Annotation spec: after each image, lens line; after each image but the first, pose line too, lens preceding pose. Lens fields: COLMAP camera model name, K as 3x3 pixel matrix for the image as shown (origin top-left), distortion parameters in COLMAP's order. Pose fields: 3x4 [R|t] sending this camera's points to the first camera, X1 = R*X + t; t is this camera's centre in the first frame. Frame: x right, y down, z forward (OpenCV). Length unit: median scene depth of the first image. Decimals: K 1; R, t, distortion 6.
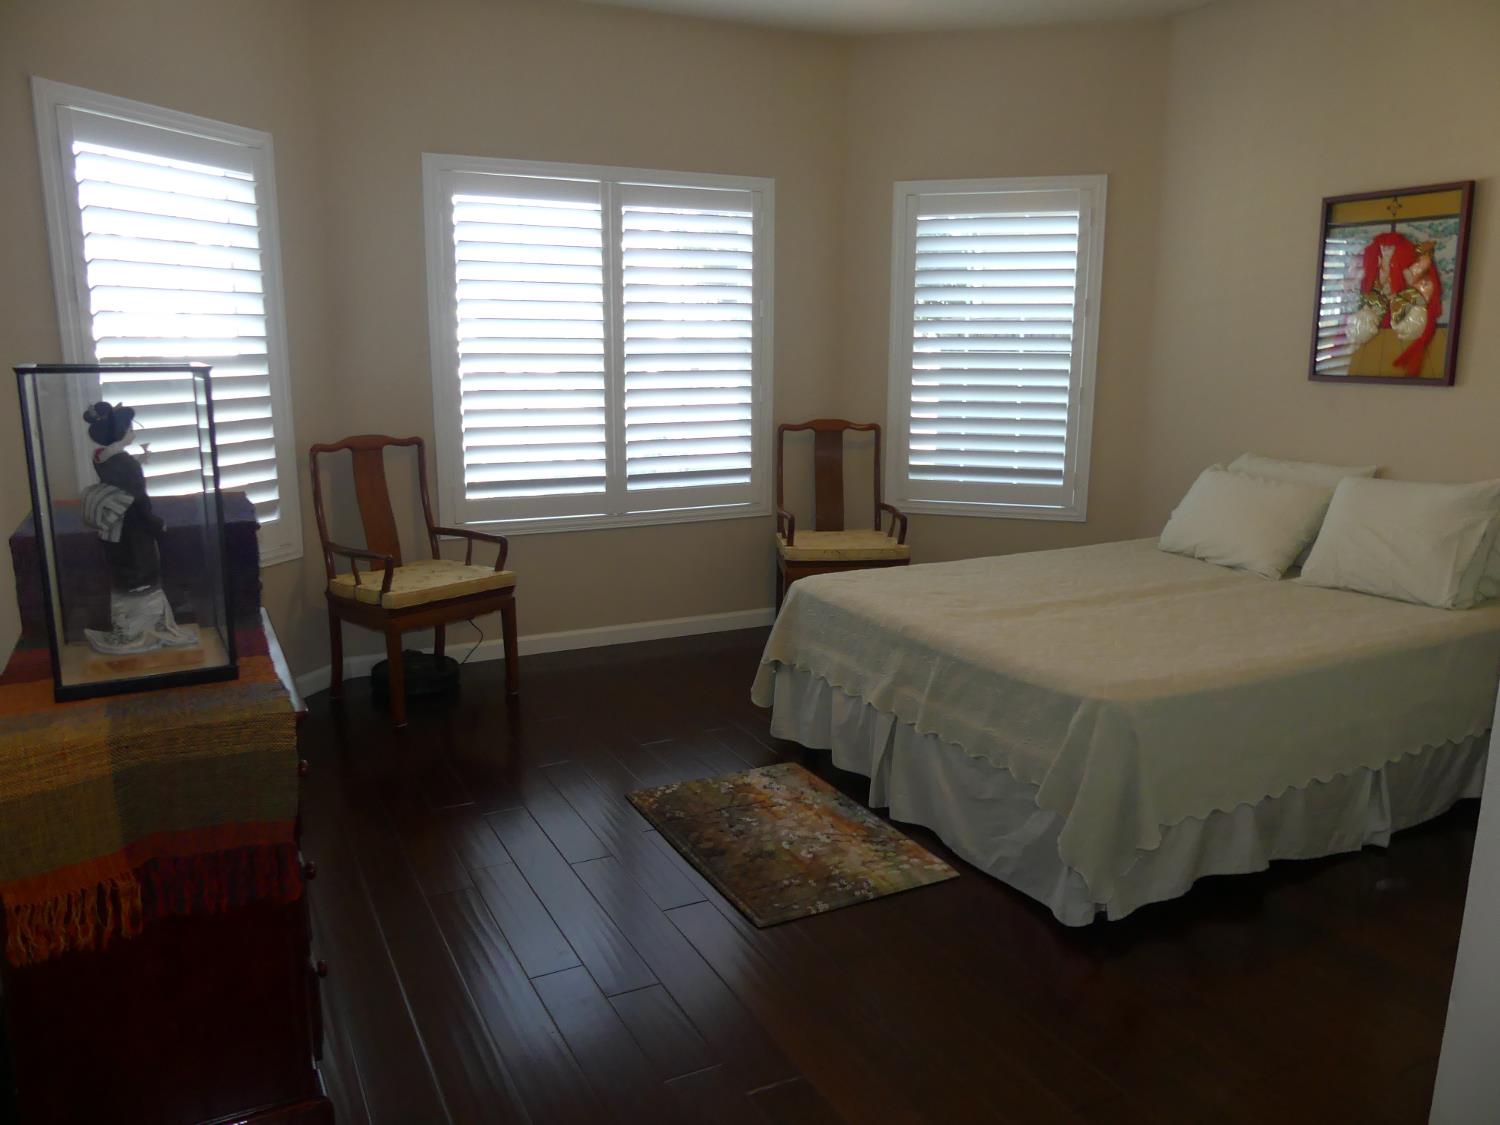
lens RADIAL K [[1122.8, 0, 748.3], [0, 1122.8, 552.2], [0, 0, 1]] dist [-0.037285, 0.033939]
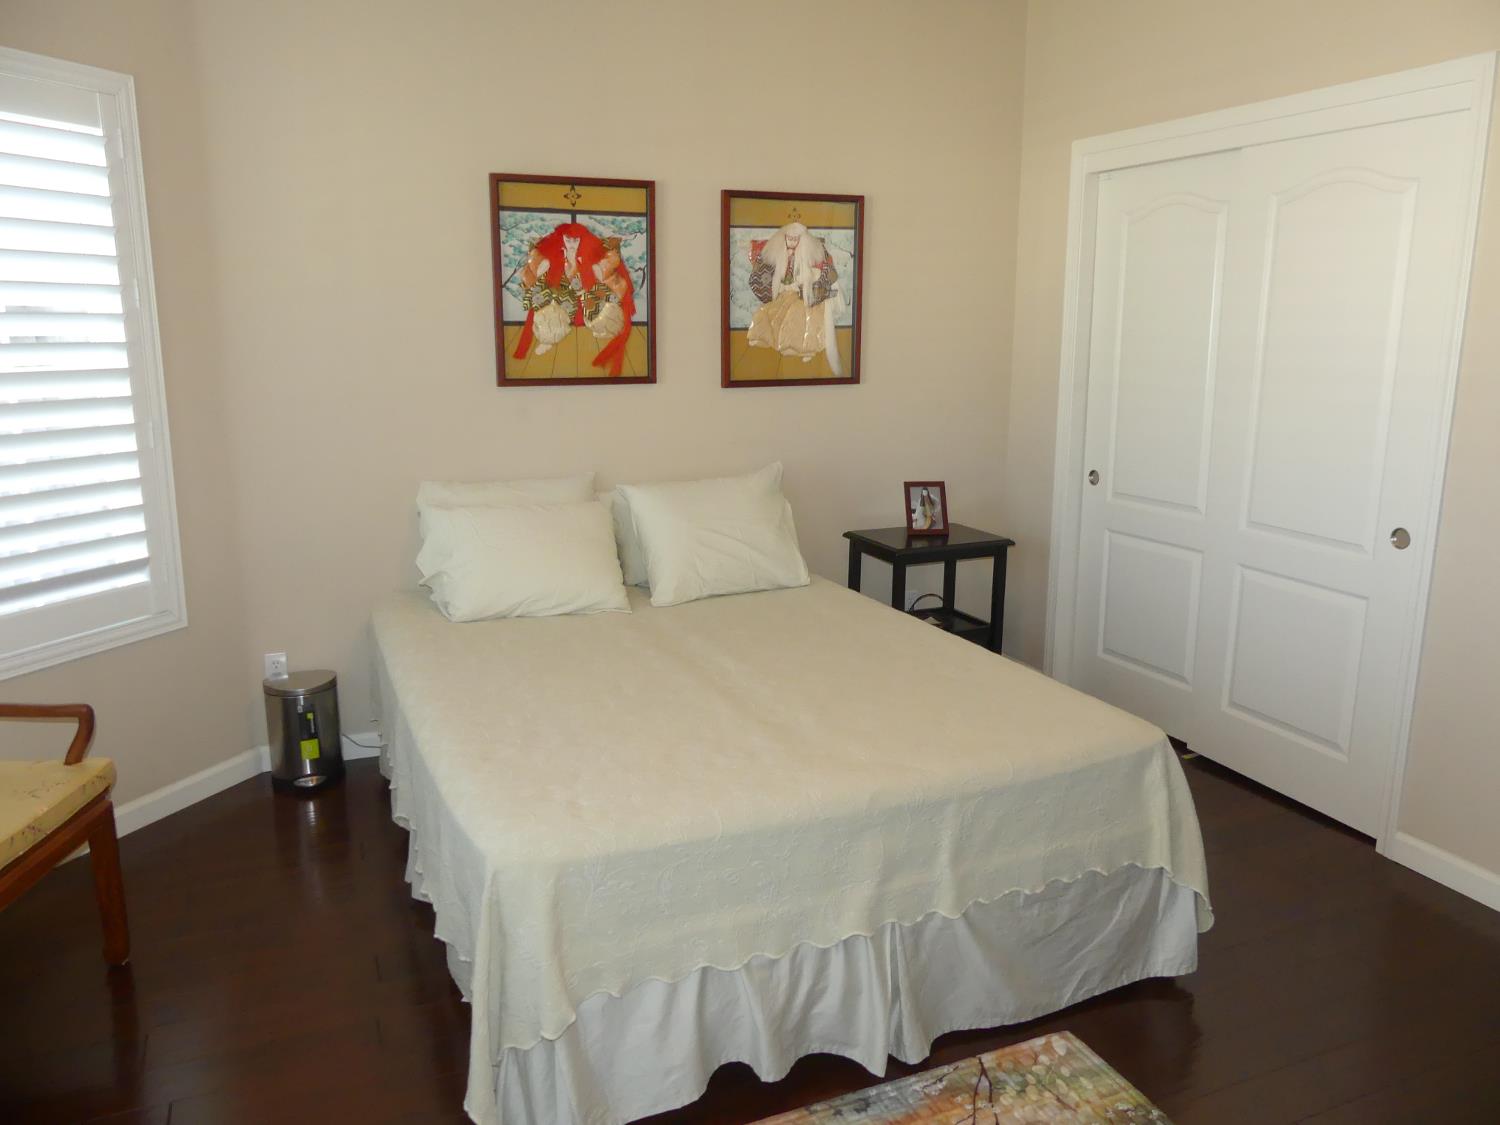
lens RADIAL K [[1122.8, 0, 752.2], [0, 1122.8, 573.5], [0, 0, 1]] dist [-0.037285, 0.033939]
pose [[0.067454, -0.218951, 0.973401, -0.392859], [0.183902, 0.961636, 0.203561, -0.169828], [-0.980627, 0.165280, 0.105132, 0.809588]]
